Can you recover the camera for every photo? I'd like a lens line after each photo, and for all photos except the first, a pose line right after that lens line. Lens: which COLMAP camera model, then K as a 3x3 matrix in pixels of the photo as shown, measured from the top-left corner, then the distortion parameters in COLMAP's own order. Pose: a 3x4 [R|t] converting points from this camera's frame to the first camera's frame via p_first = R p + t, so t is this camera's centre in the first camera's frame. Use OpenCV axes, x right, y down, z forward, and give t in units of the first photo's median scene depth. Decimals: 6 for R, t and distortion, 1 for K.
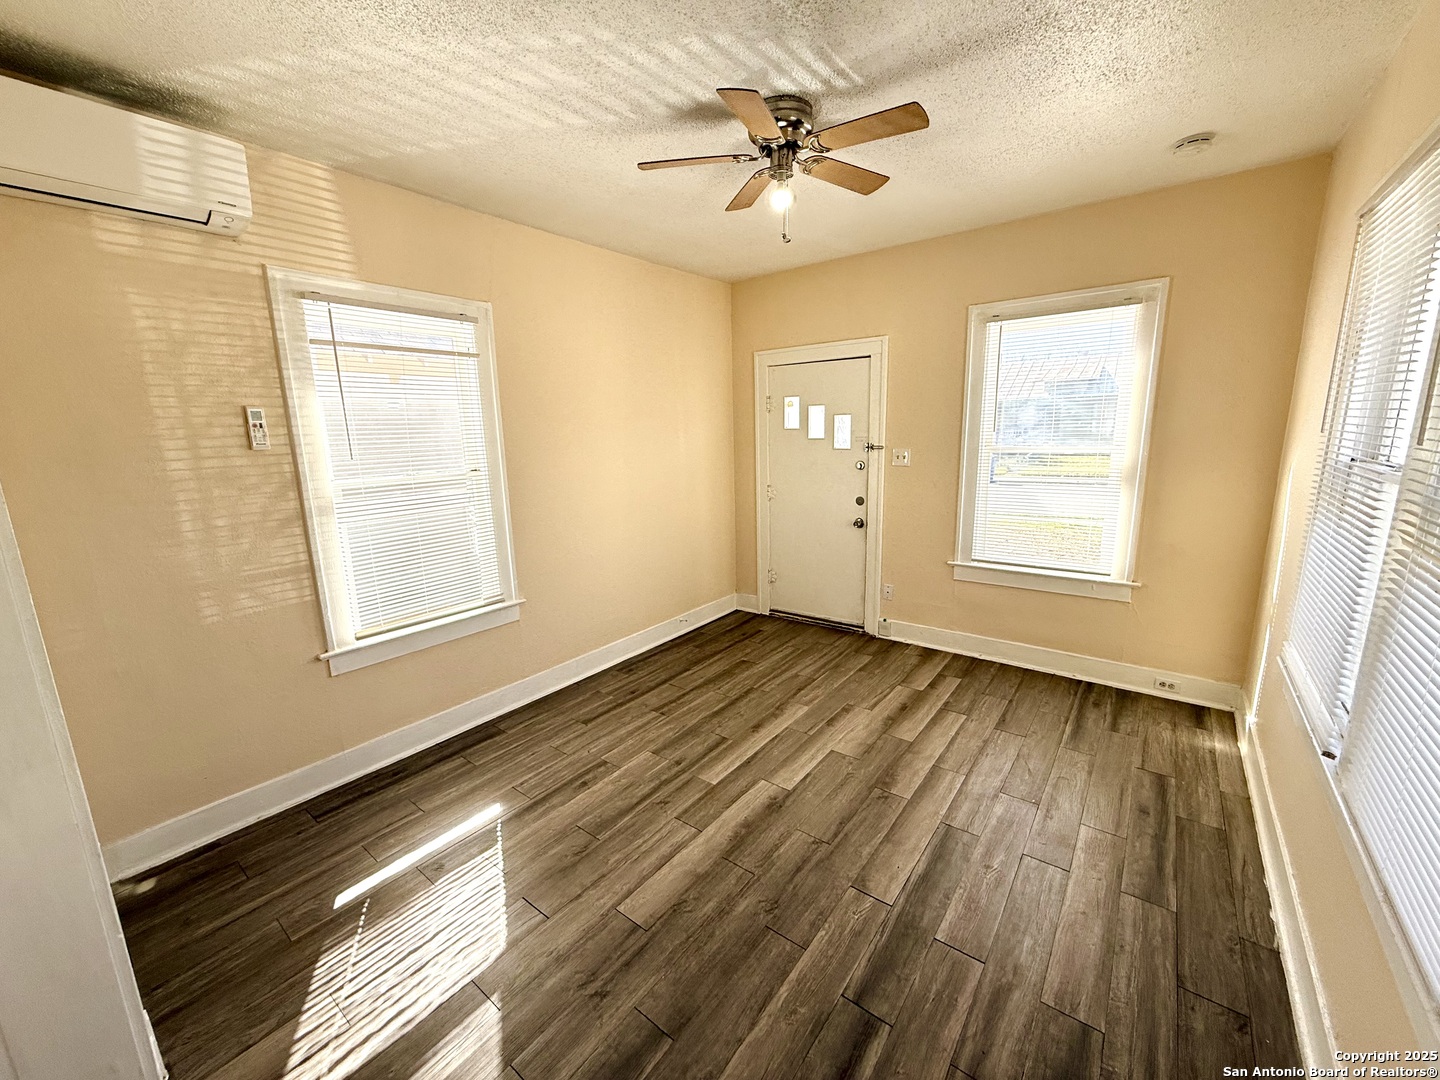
lens RADIAL K [[573.7, 0, 713.6], [0, 573.7, 539.3], [0, 0, 1]] dist [-0.001348, 0.000506]
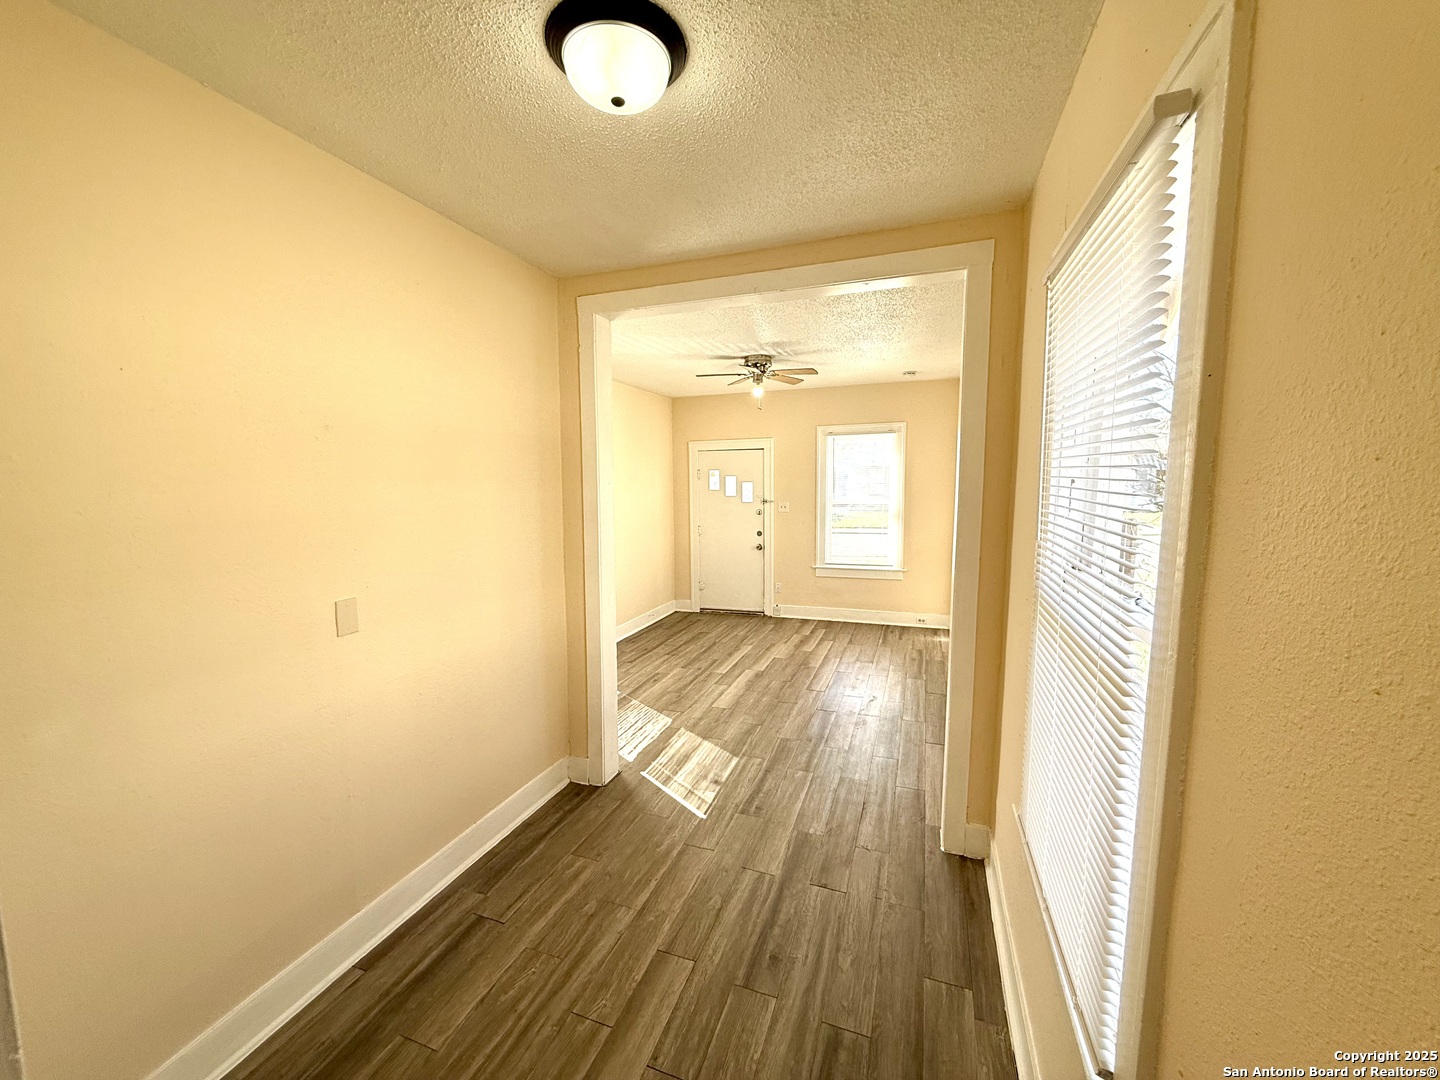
lens RADIAL K [[573.7, 0, 711.7], [0, 573.7, 540.5], [0, 0, 1]] dist [-0.001348, 0.000506]
pose [[0.952576, -0.015975, 0.303880, -0.556400], [0.046319, 0.994596, -0.092912, 0.147571], [-0.300754, 0.102581, 0.948169, -0.770383]]
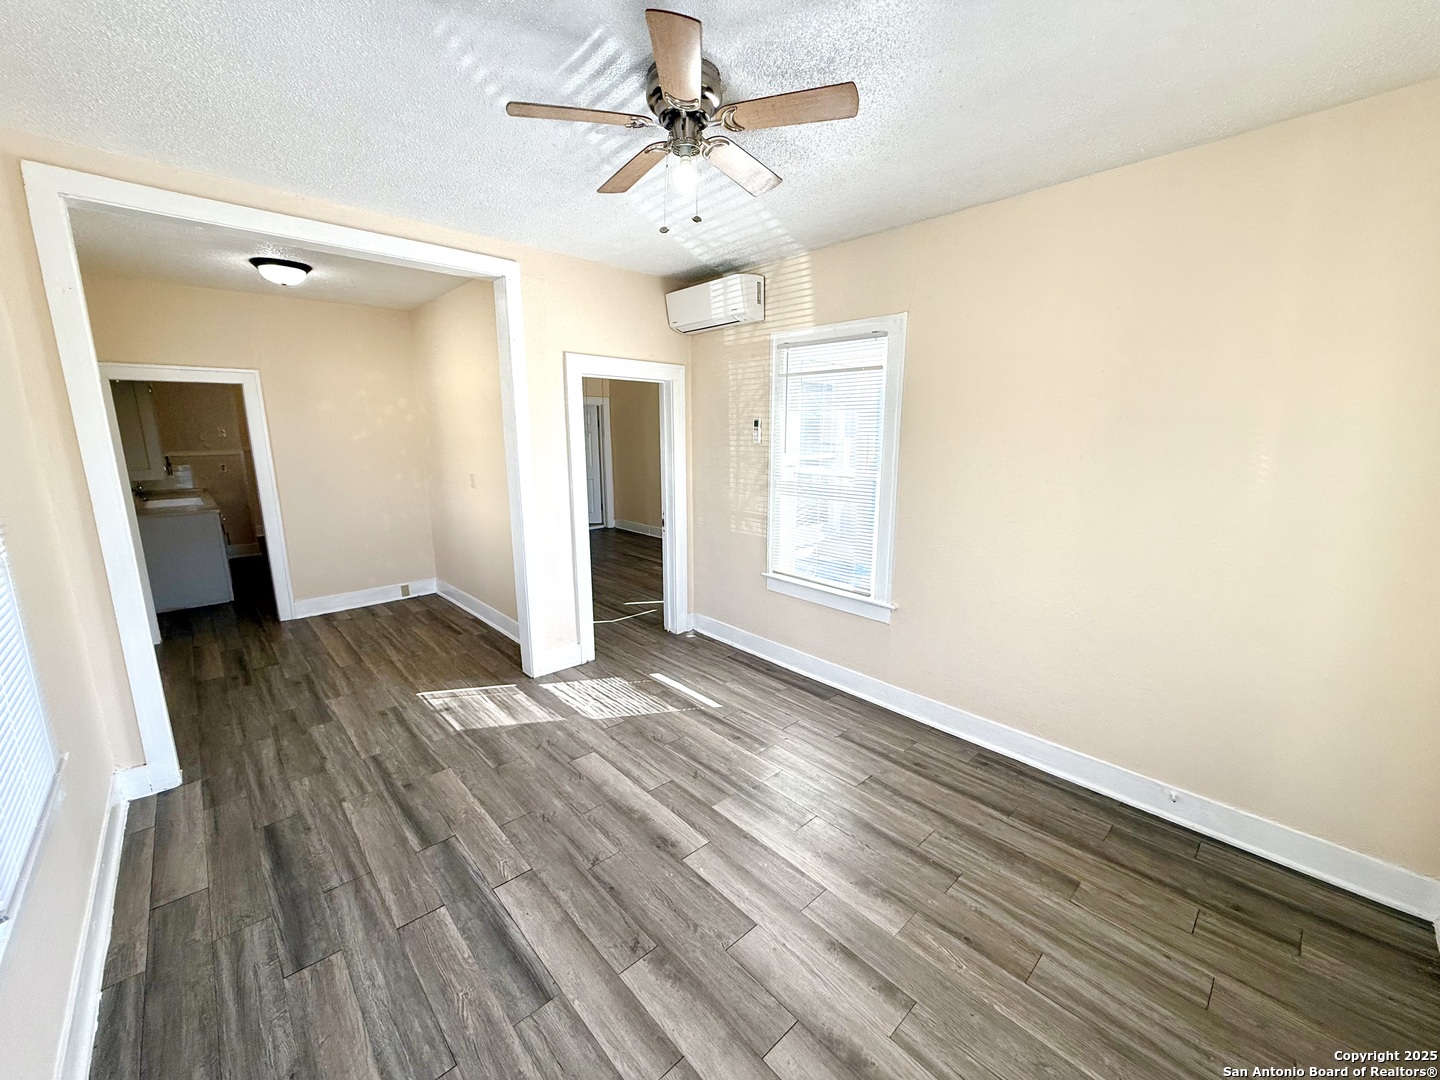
lens RADIAL K [[573.7, 0, 721.5], [0, 573.7, 540.3], [0, 0, 1]] dist [-0.001348, 0.000506]
pose [[-0.154614, 0.208806, -0.965657, 0.763966], [-0.193532, 0.952074, 0.236856, -0.214044], [0.968834, 0.223507, -0.106794, 0.922486]]
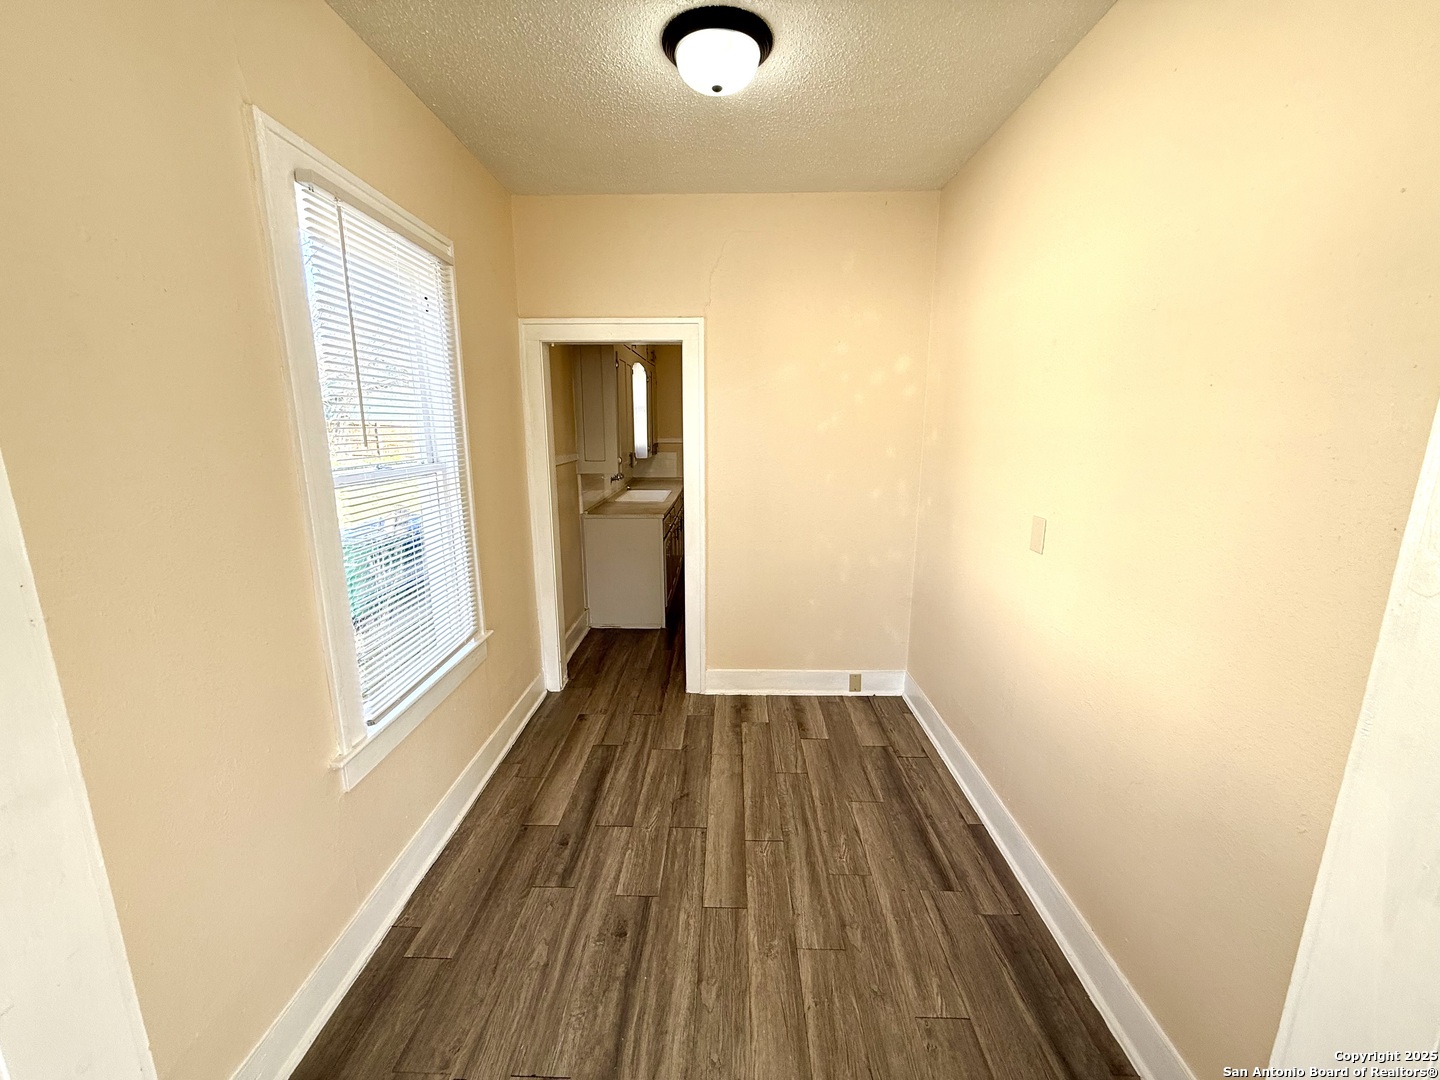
lens RADIAL K [[573.7, 0, 715.4], [0, 573.7, 536.3], [0, 0, 1]] dist [-0.001348, 0.000506]
pose [[-0.803309, 0.136233, -0.579772, -0.058242], [-0.107260, 0.924474, 0.365845, -0.051591], [0.585825, 0.356072, -0.728026, 0.283165]]
